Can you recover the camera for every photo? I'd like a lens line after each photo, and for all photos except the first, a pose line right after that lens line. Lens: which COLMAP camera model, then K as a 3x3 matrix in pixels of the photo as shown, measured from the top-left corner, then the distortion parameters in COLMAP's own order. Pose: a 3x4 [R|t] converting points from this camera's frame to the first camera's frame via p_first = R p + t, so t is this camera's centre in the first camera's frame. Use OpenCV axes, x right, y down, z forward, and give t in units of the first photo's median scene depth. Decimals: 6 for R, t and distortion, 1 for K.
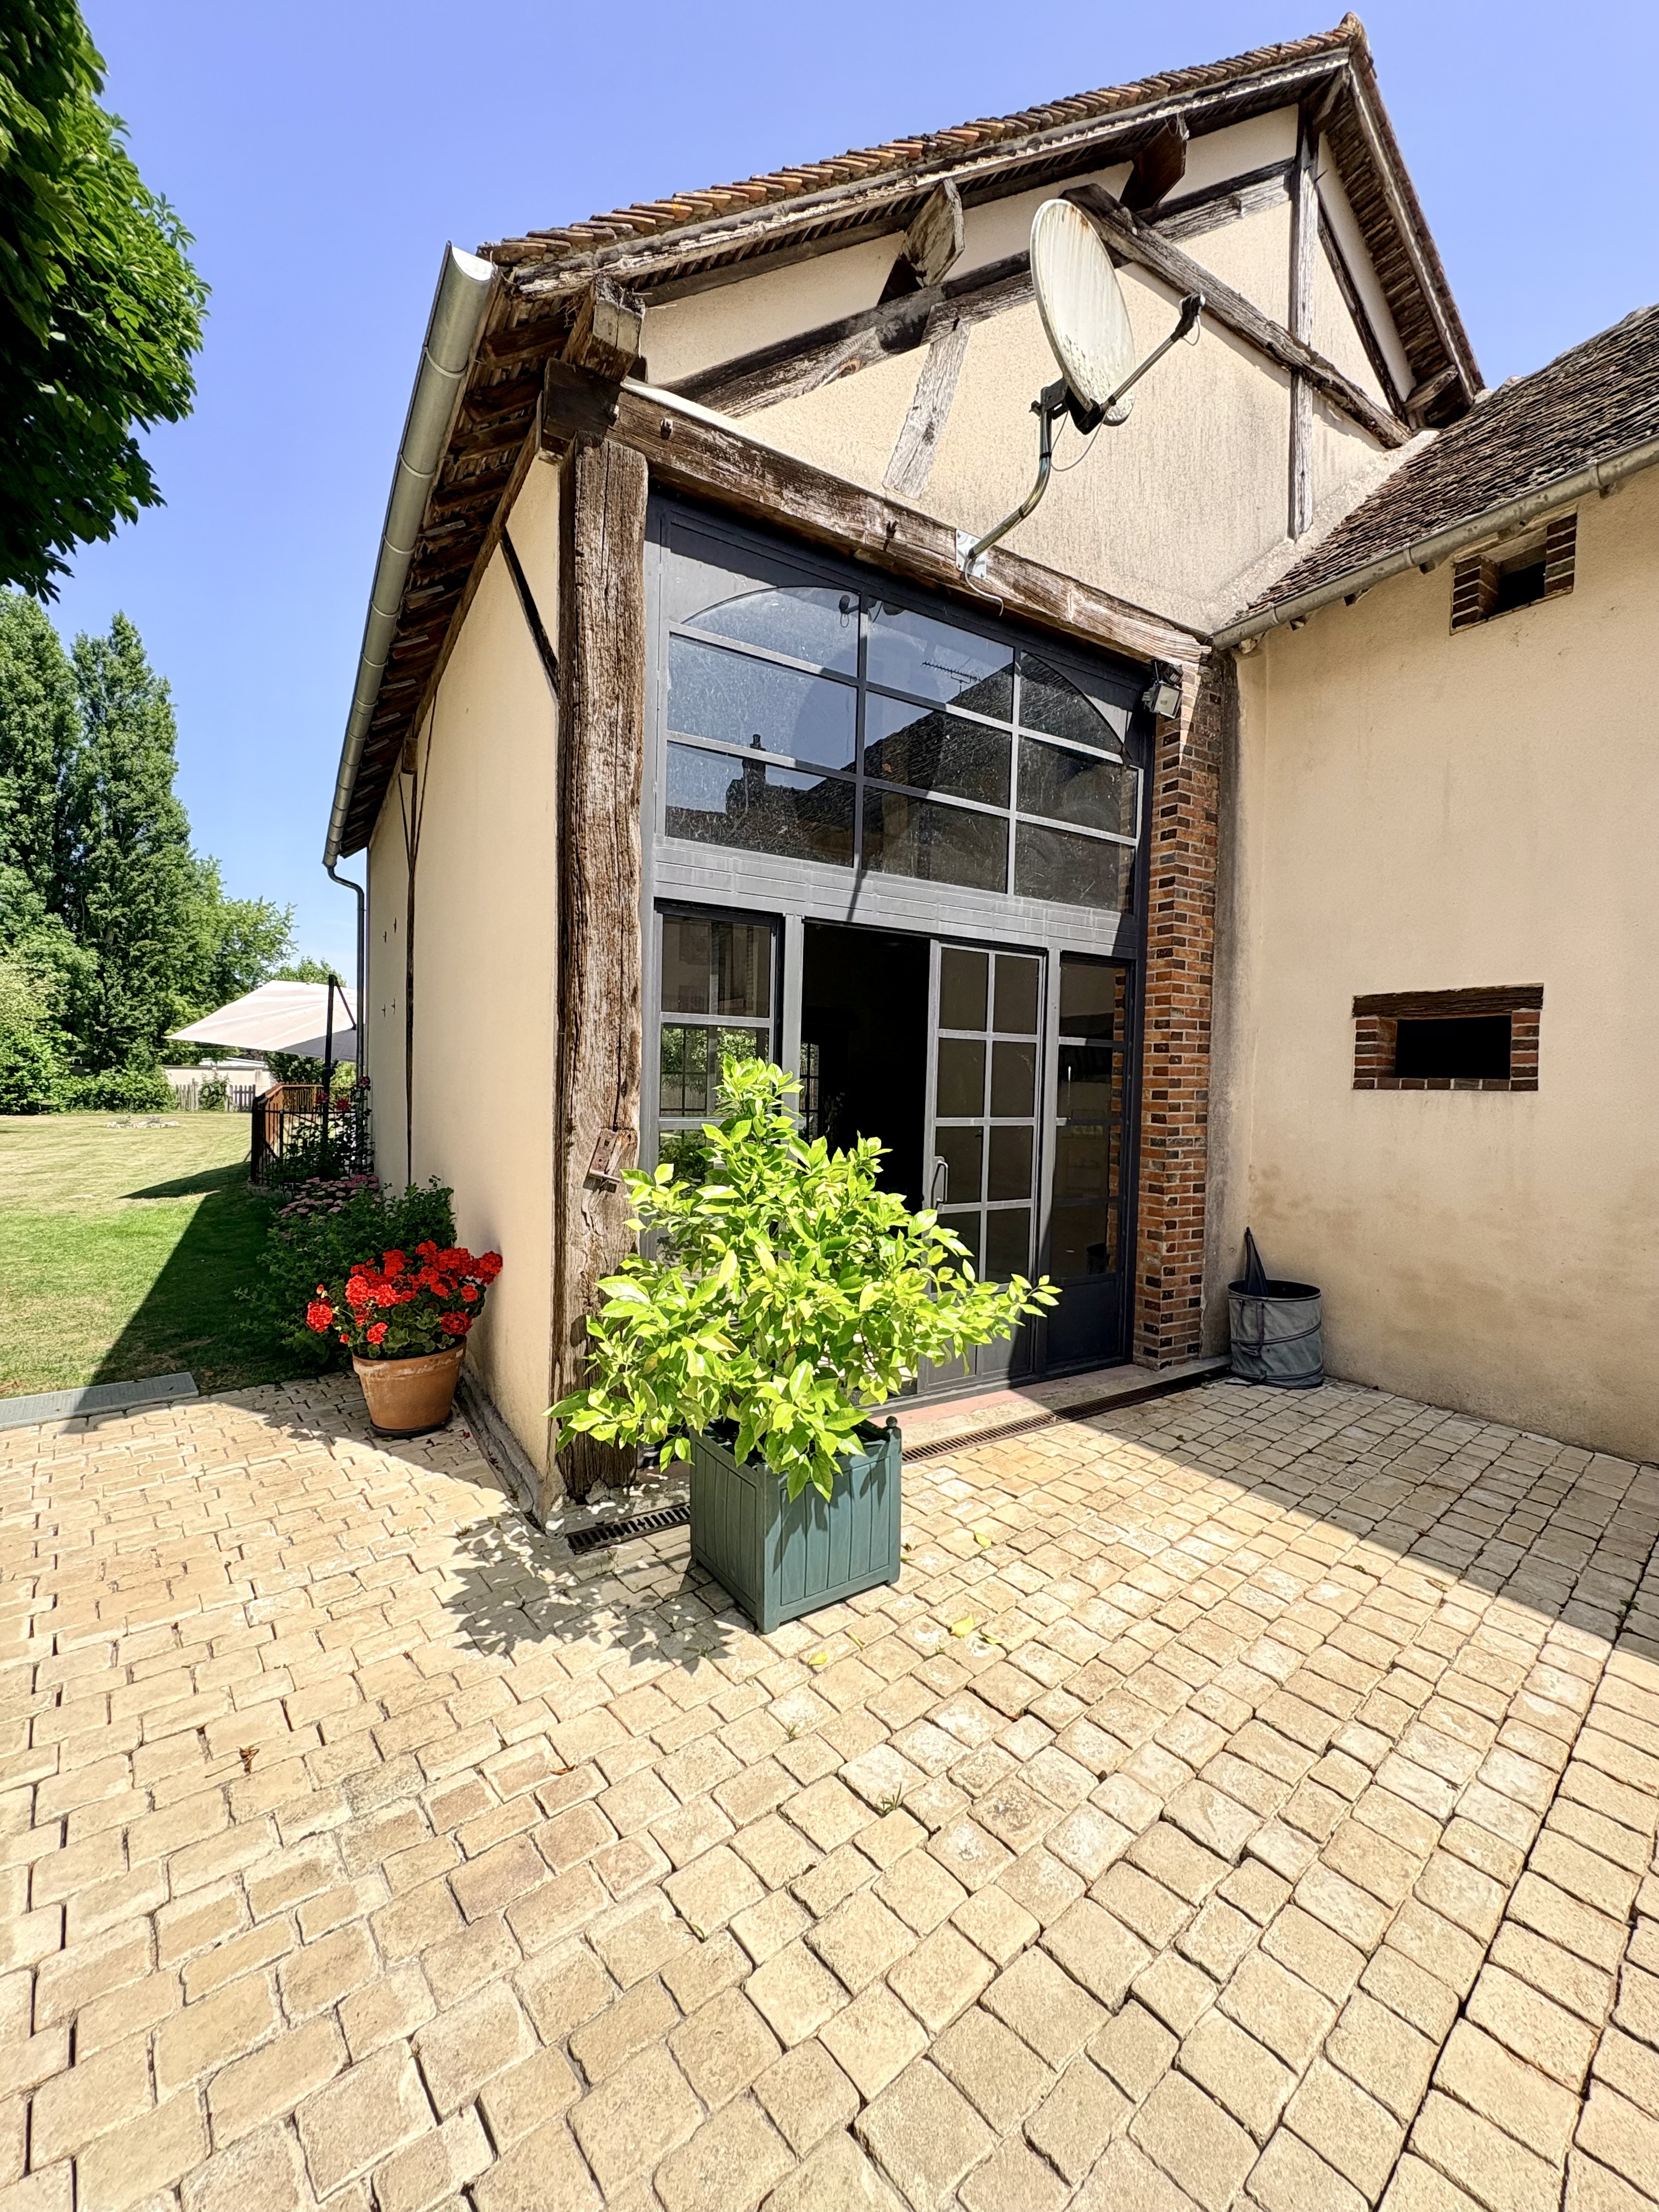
lens RADIAL K [[882.7, 0, 822.8], [0, 882.7, 1100.0], [0, 0, 1]] dist [-0.000059, 0.000684]
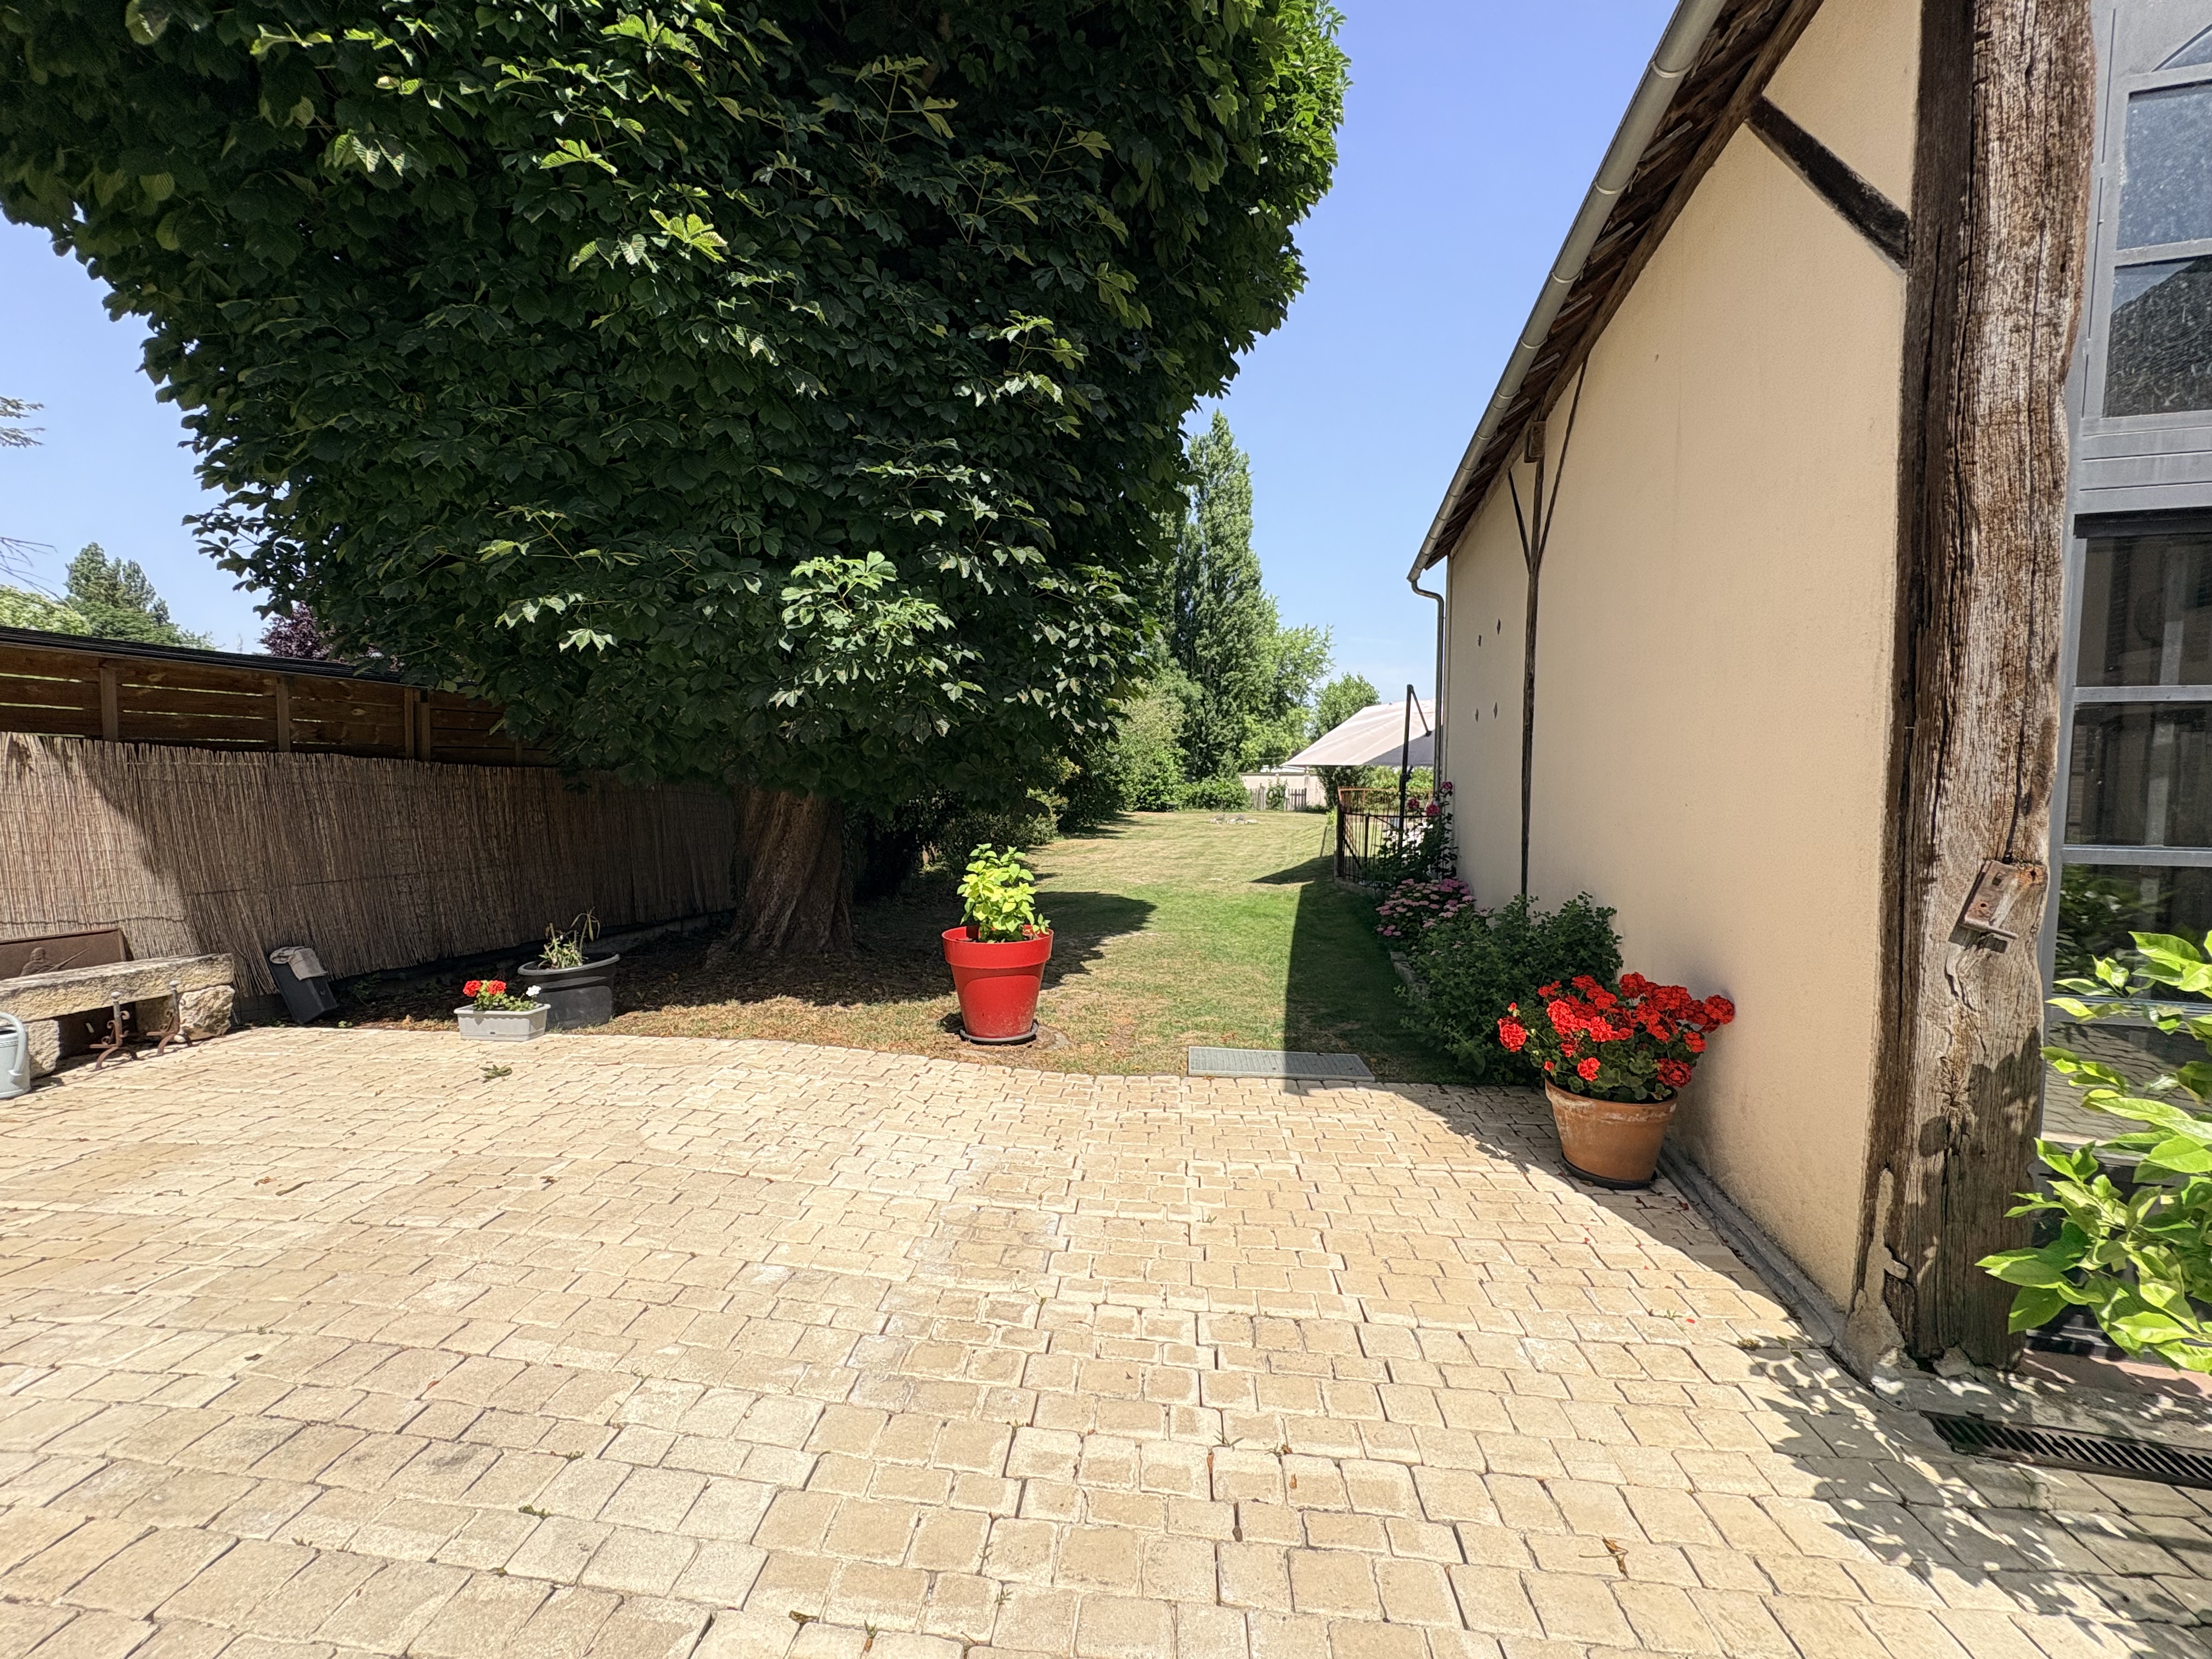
lens RADIAL K [[882.7, 0, 1101.3], [0, 882.7, 823.6], [0, 0, 1]] dist [-0.000059, 0.000684]
pose [[0.702591, 0.022298, -0.711244, -0.204883], [-0.004778, 0.999634, 0.026619, -0.010199], [0.711578, -0.015304, 0.702441, 0.004272]]
